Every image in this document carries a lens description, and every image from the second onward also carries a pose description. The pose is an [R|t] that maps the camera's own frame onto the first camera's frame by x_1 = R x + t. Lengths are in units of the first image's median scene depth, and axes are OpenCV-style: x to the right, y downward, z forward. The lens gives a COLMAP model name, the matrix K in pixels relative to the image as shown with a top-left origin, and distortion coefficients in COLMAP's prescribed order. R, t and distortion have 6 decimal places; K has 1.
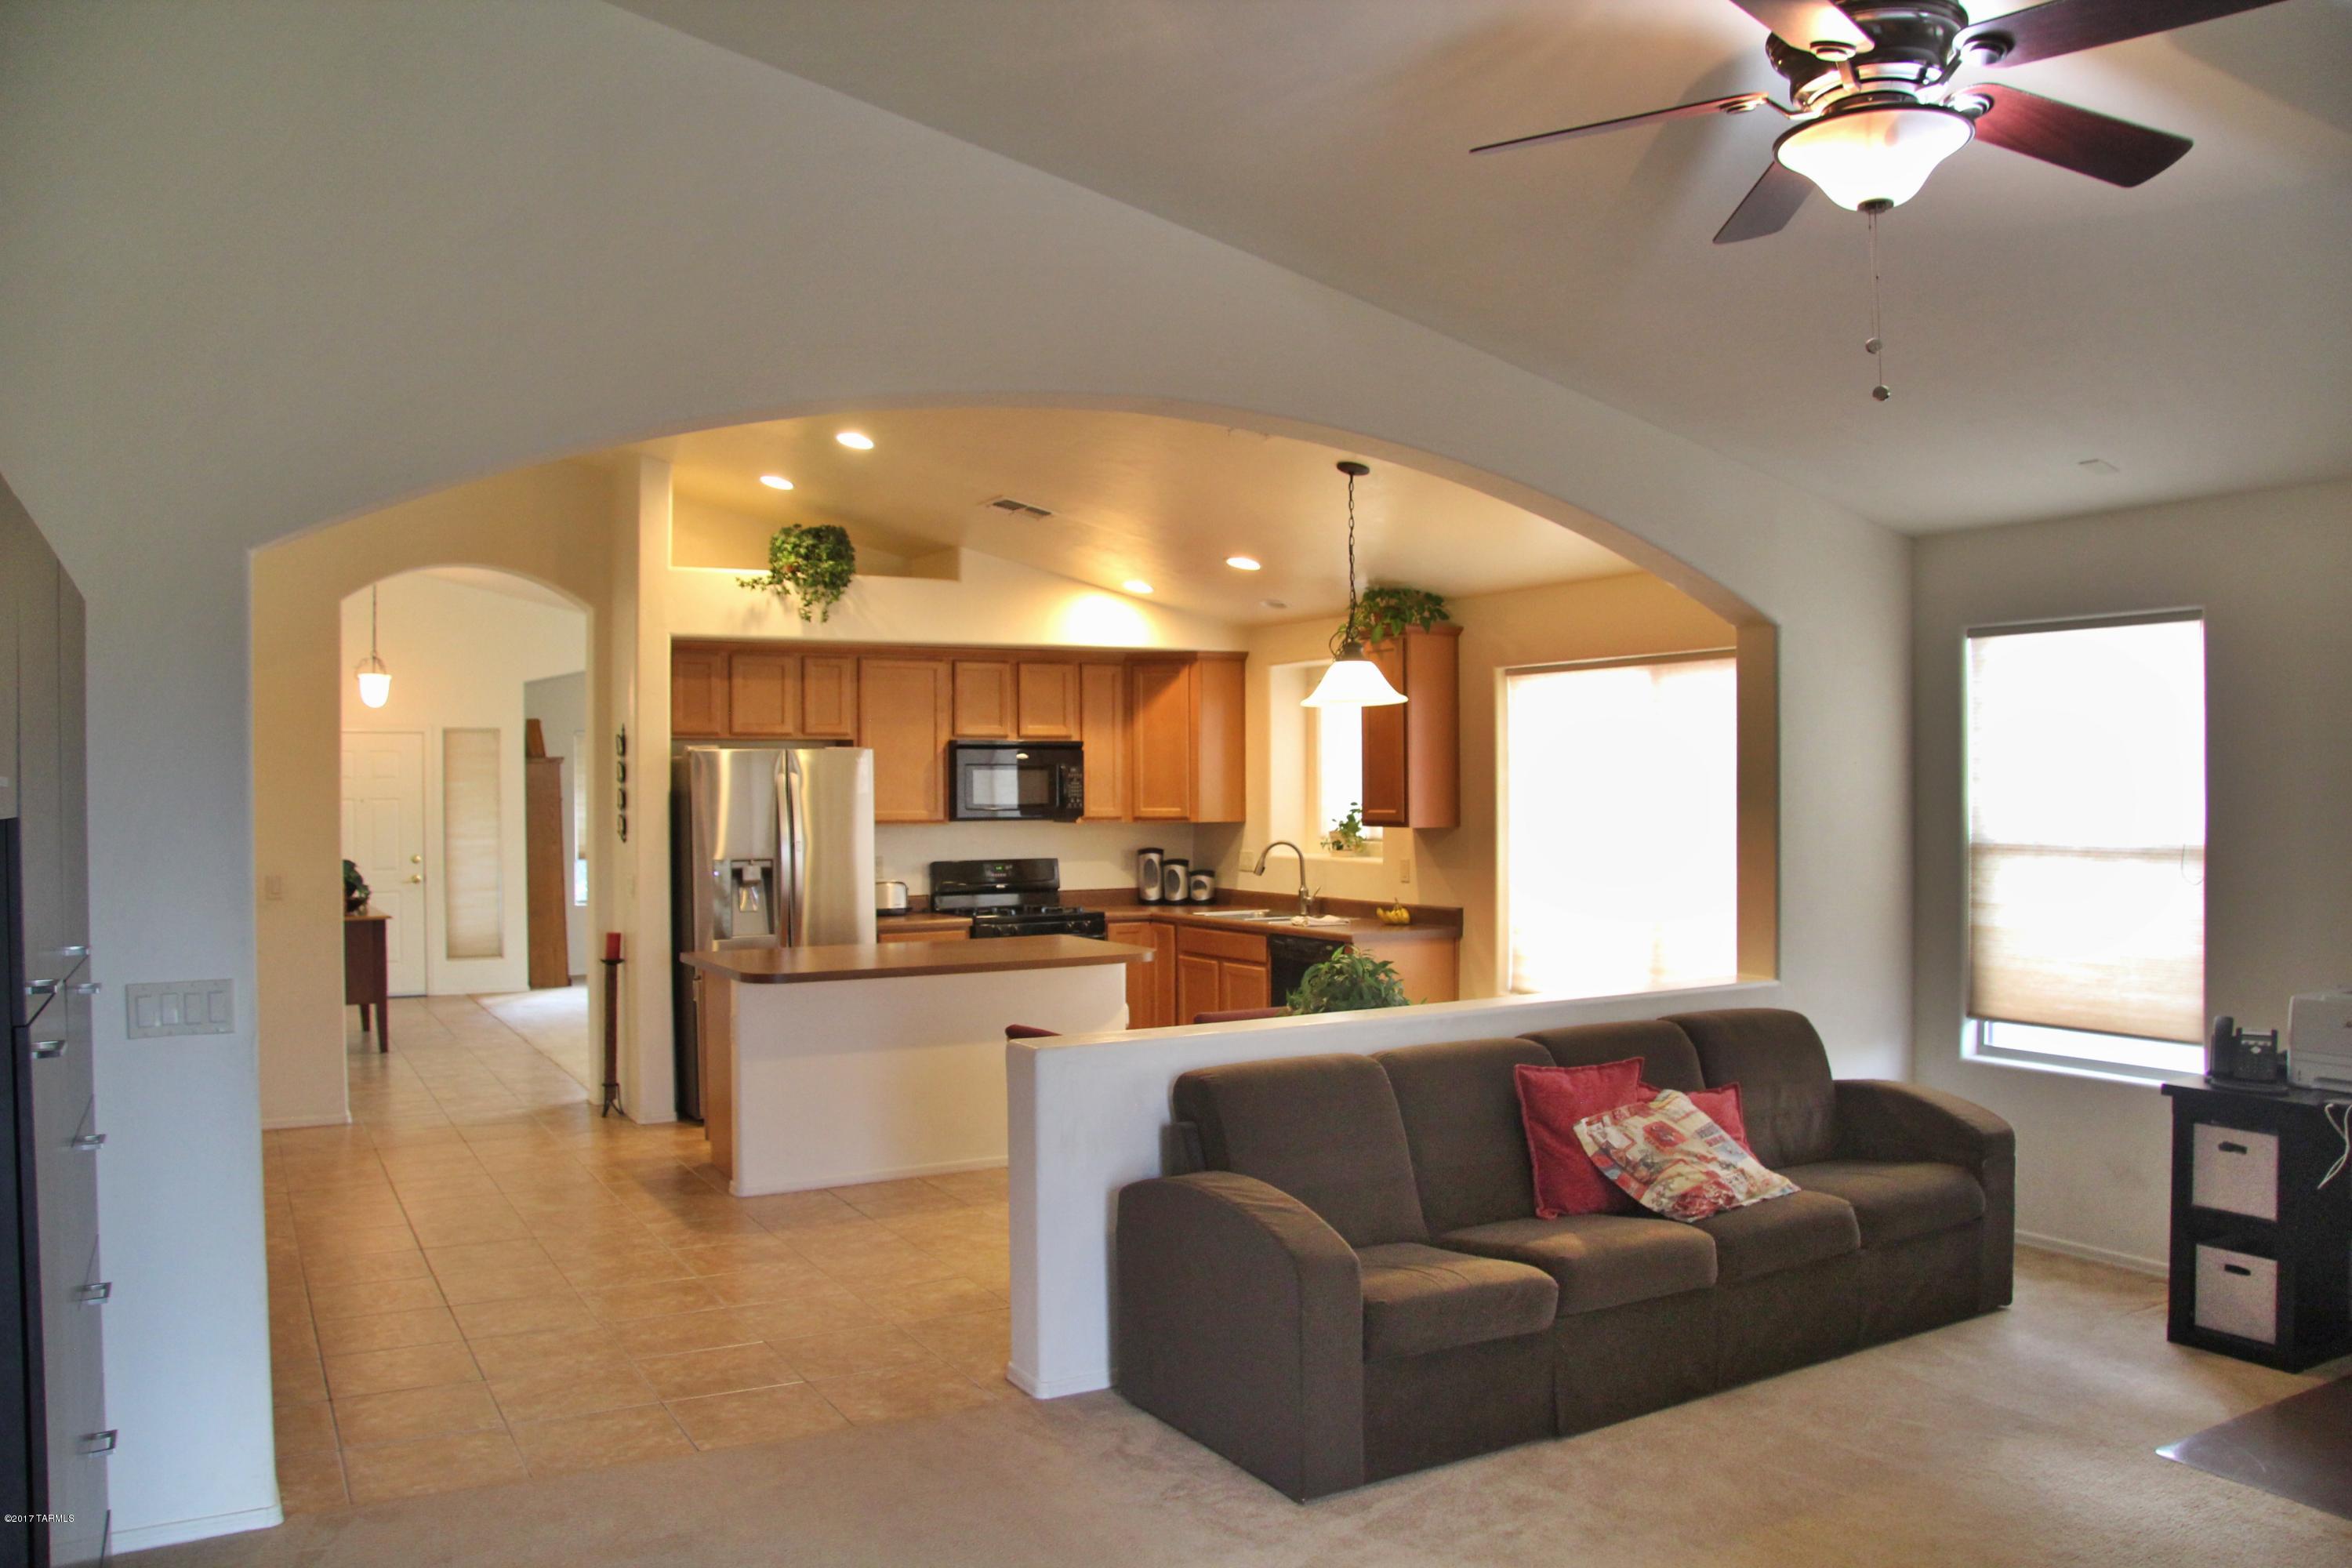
lens RADIAL K [[1788.1, 0, 1181.6], [0, 1788.1, 800.7], [0, 0, 1]] dist [-0.179427, 0.120801]
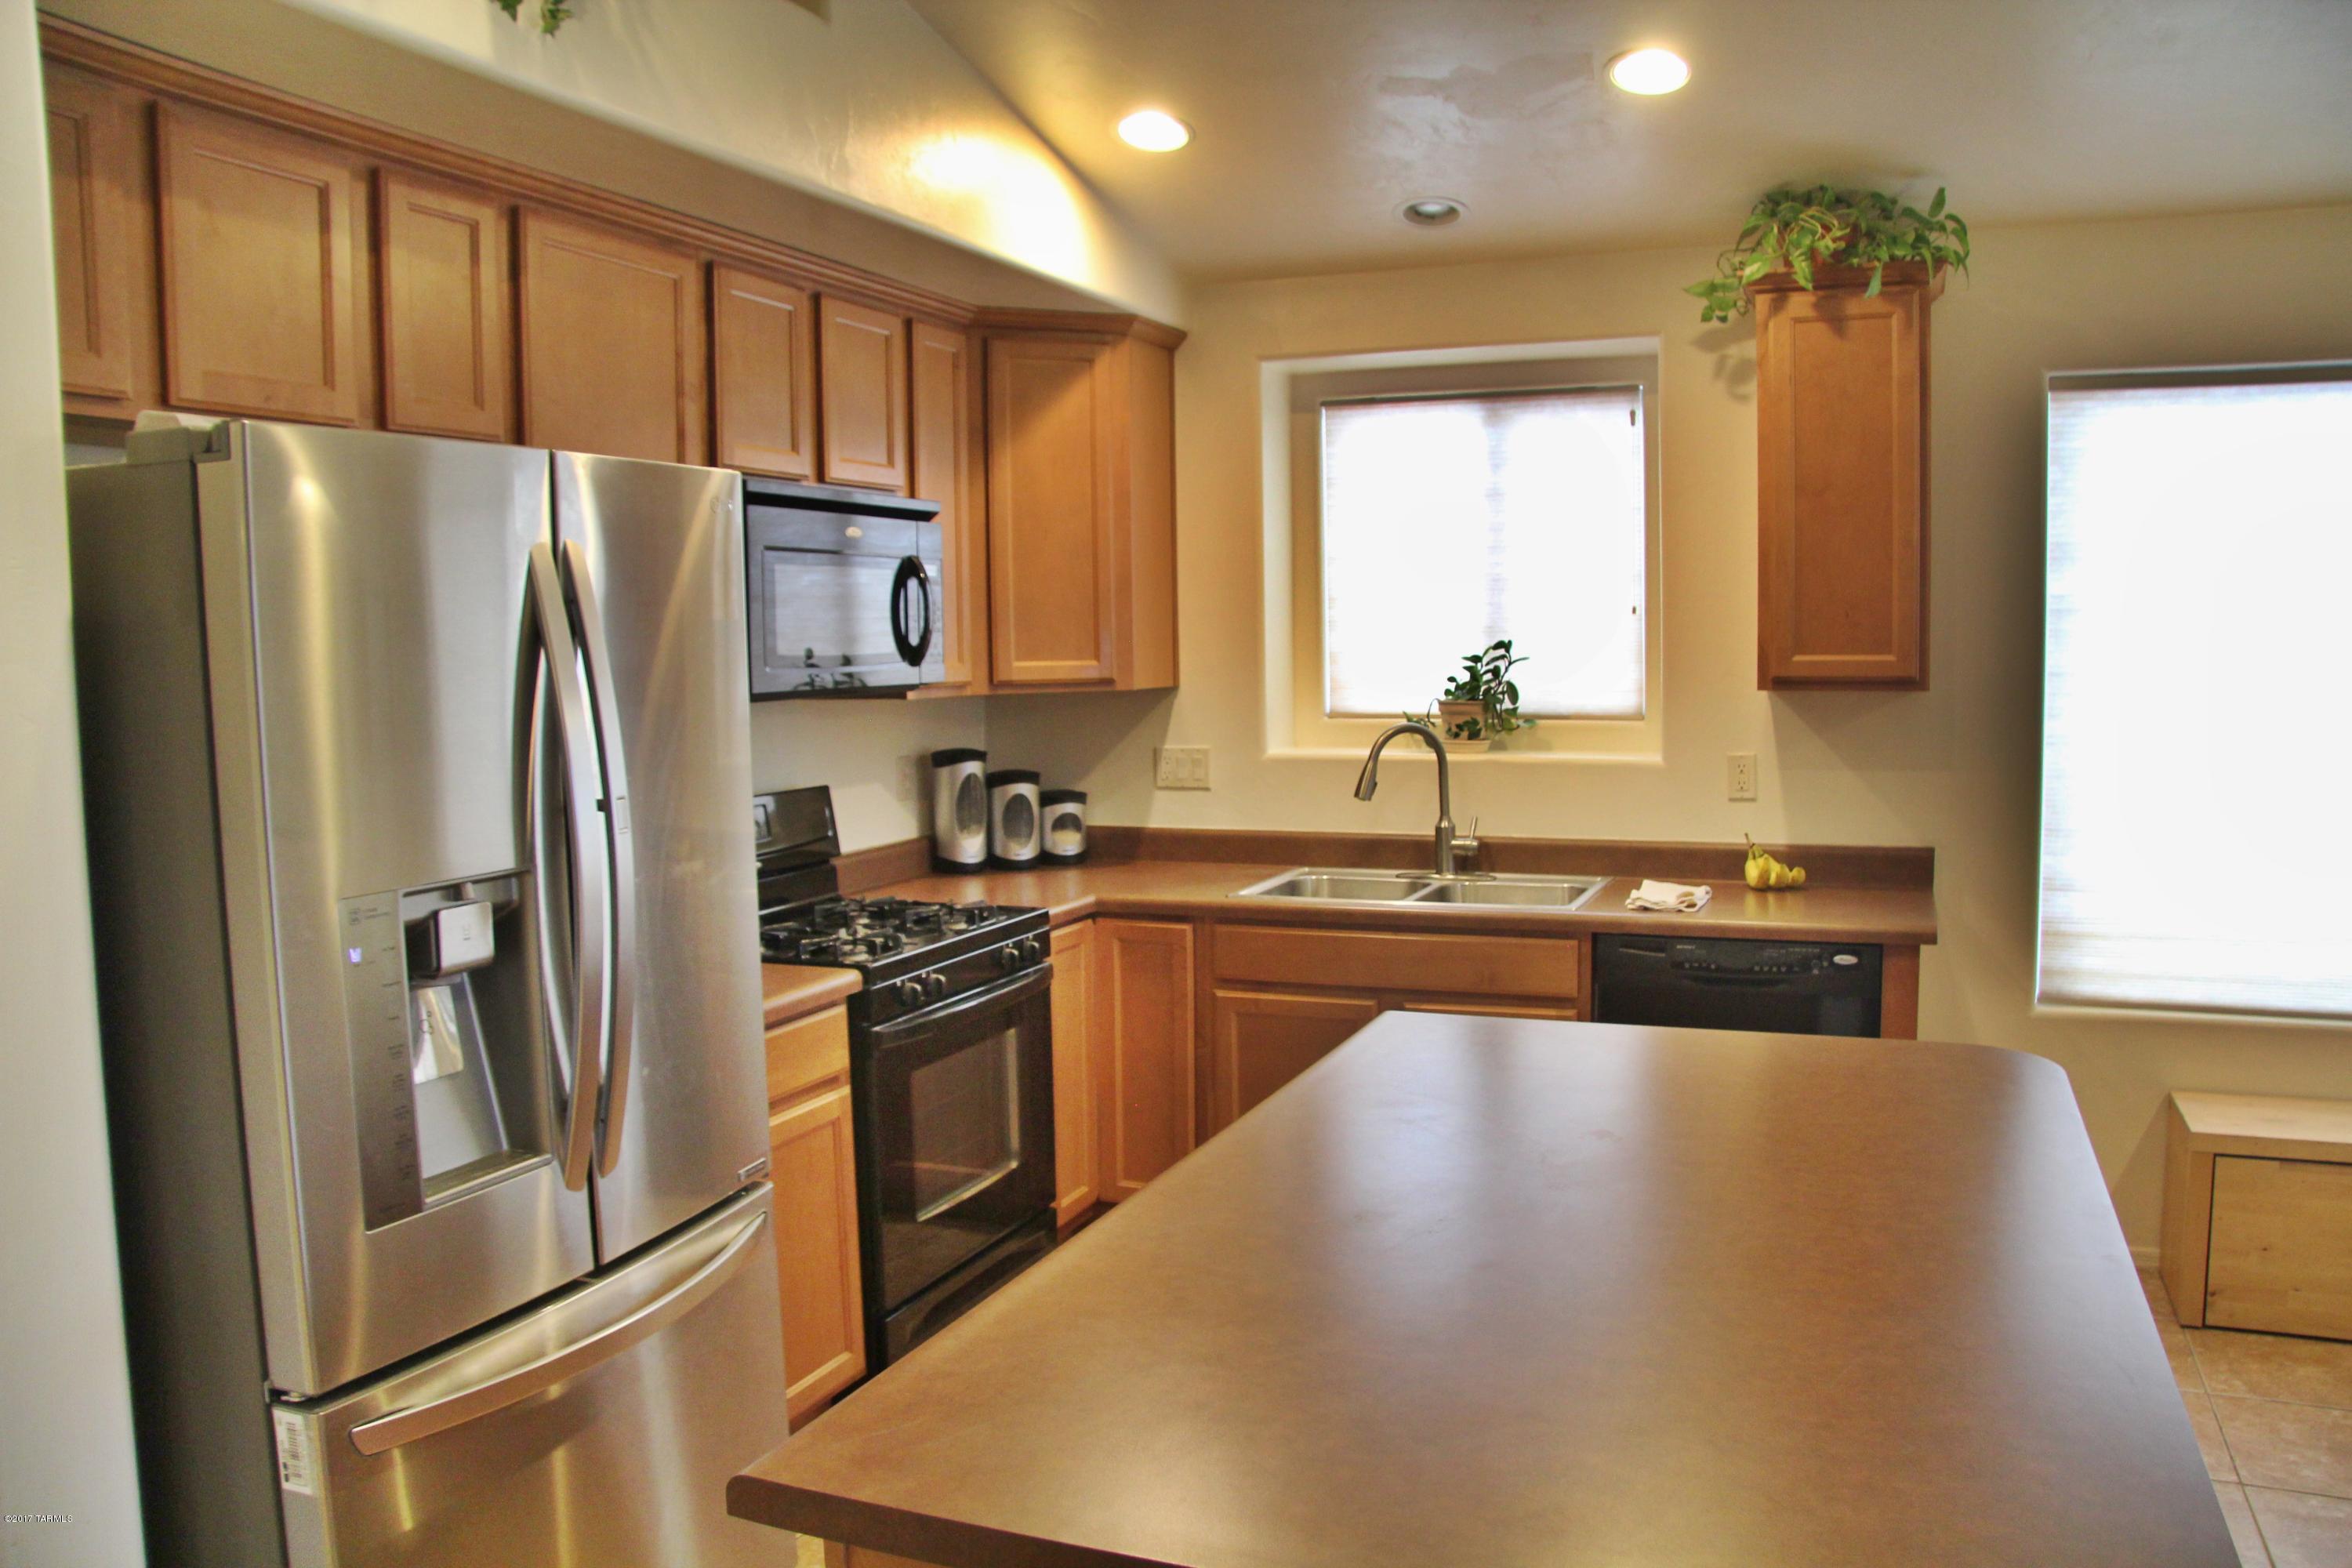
lens RADIAL K [[1788.1, 0, 1181.6], [0, 1788.1, 800.7], [0, 0, 1]] dist [-0.179427, 0.120801]
pose [[0.783215, -0.062693, 0.618582, -0.294641], [0.013697, 0.996402, 0.083642, 0.002336], [-0.621600, -0.057037, 0.781255, 0.696360]]
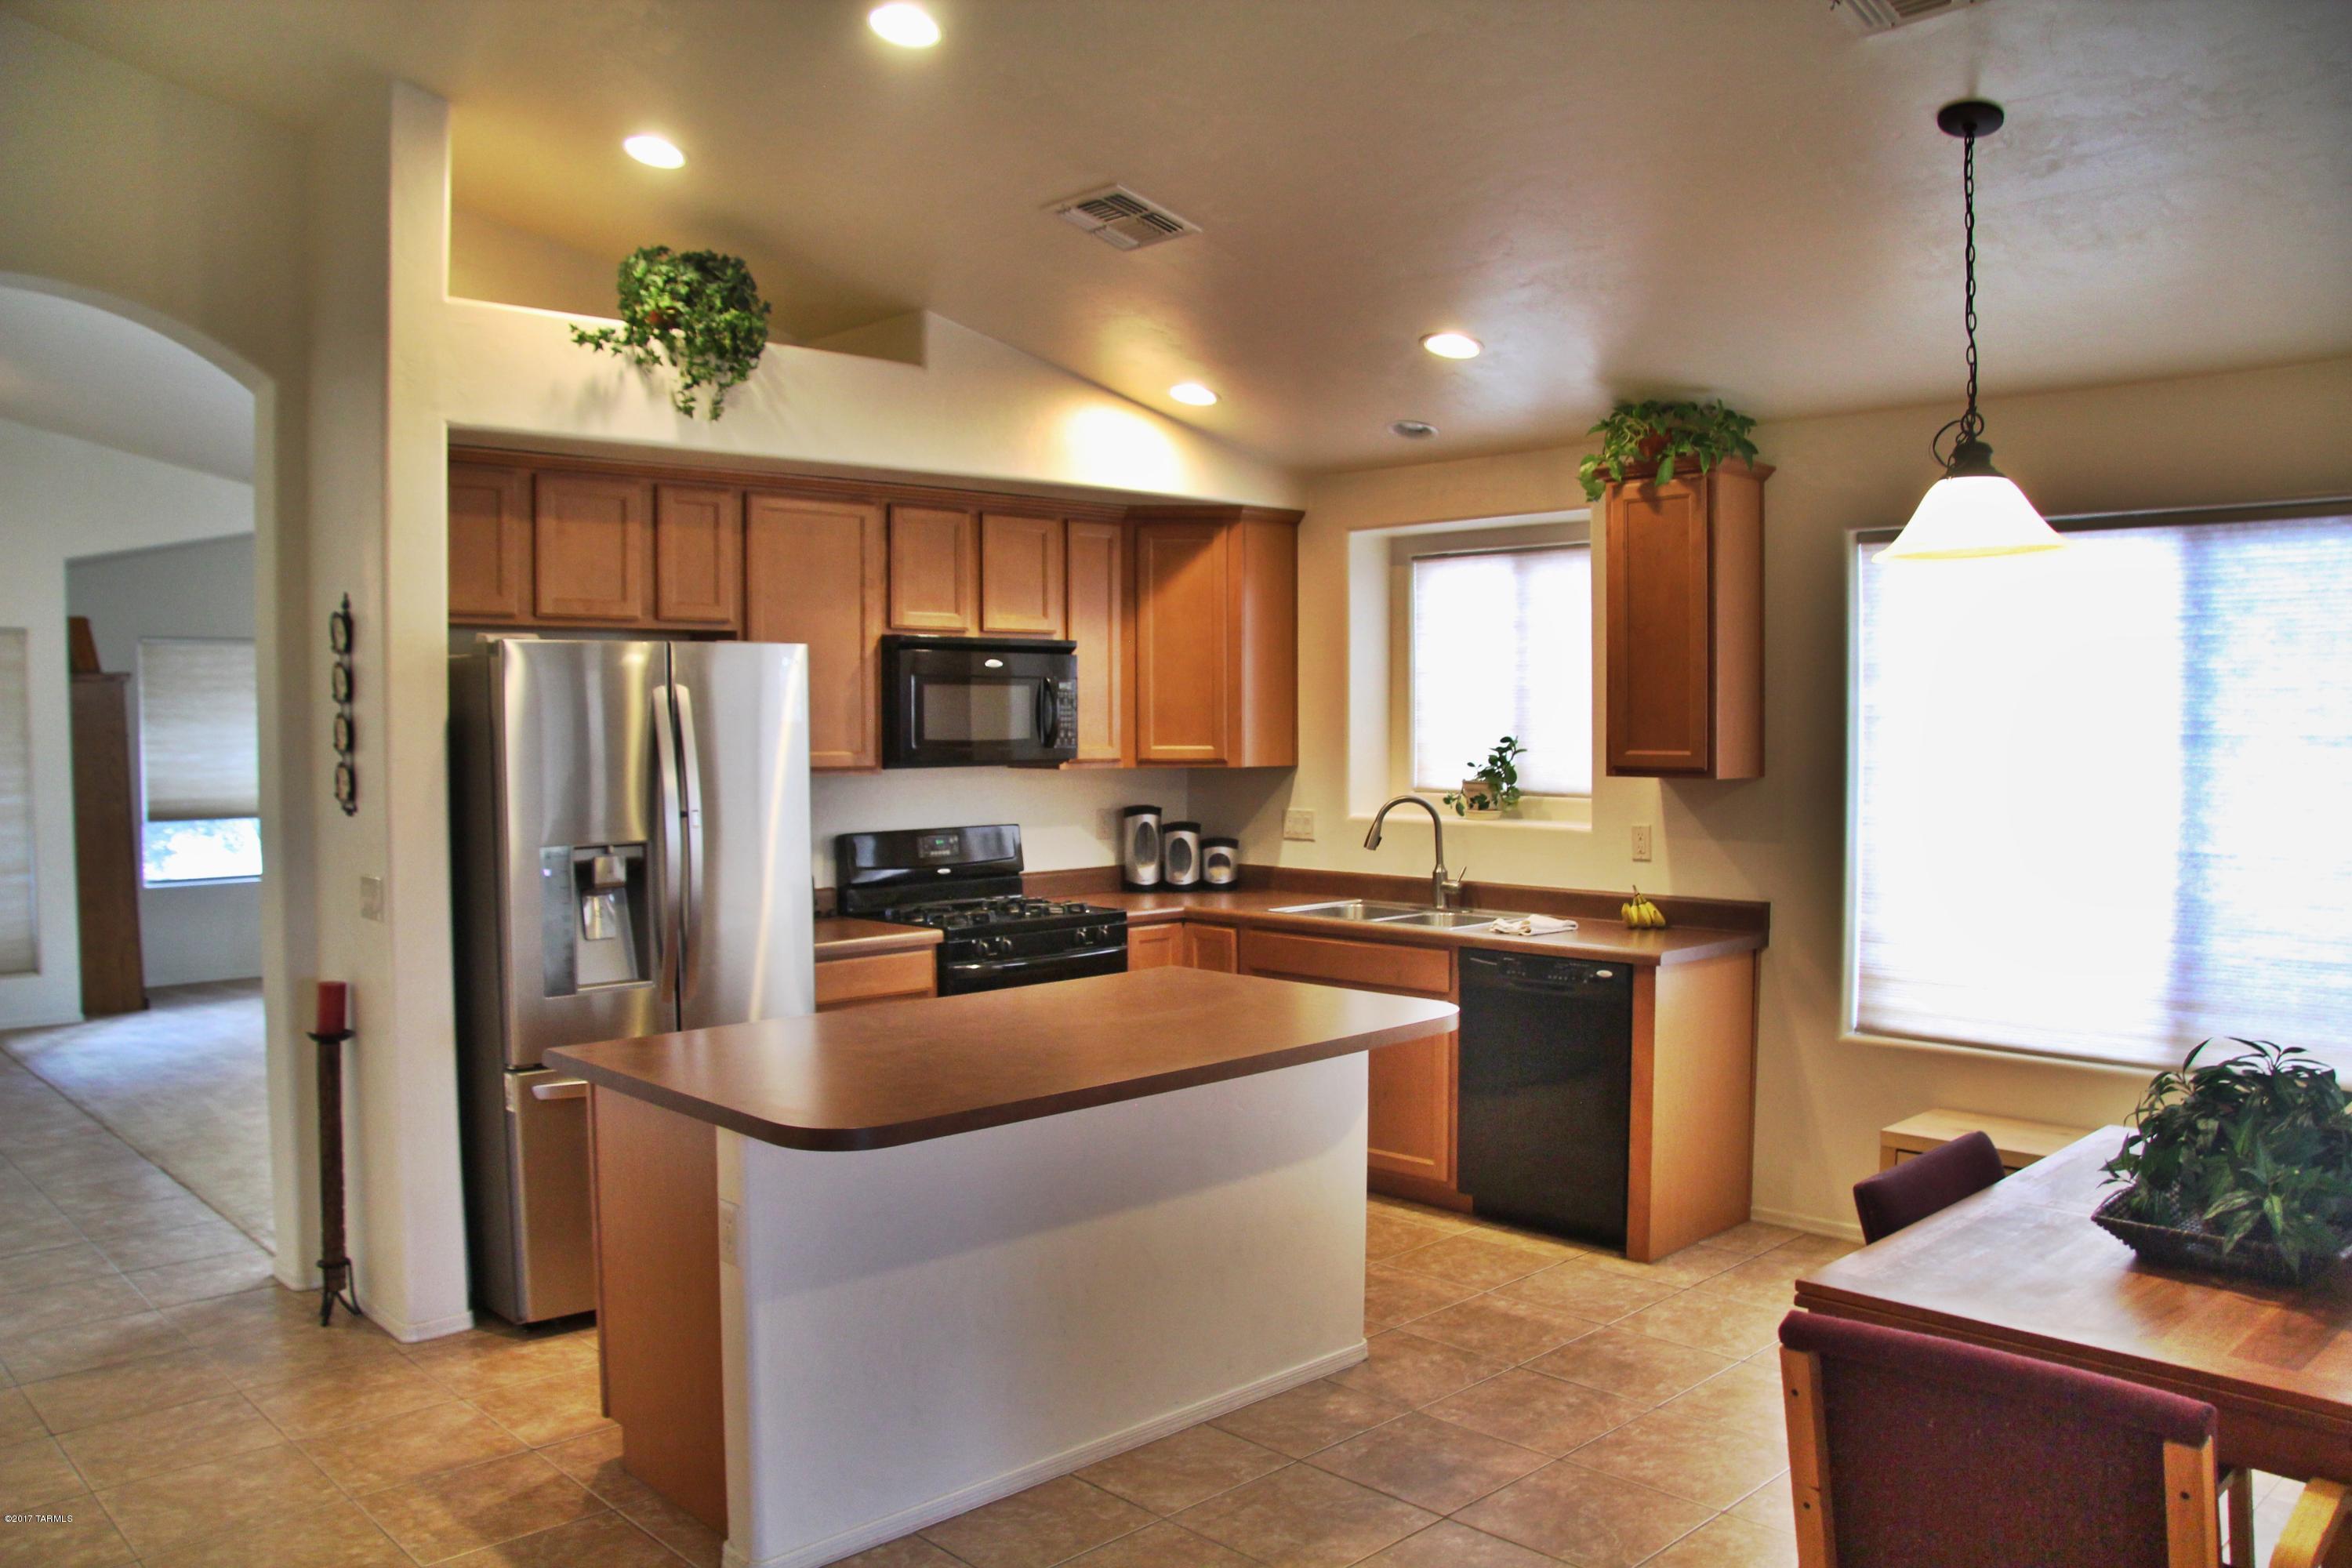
lens RADIAL K [[1788.1, 0, 1181.6], [0, 1788.1, 800.7], [0, 0, 1]] dist [-0.179427, 0.120801]
pose [[0.967562, -0.008863, 0.252478, -0.195600], [-0.000767, 0.999277, 0.038018, -0.000752], [-0.252633, -0.036979, 0.966855, 0.409177]]
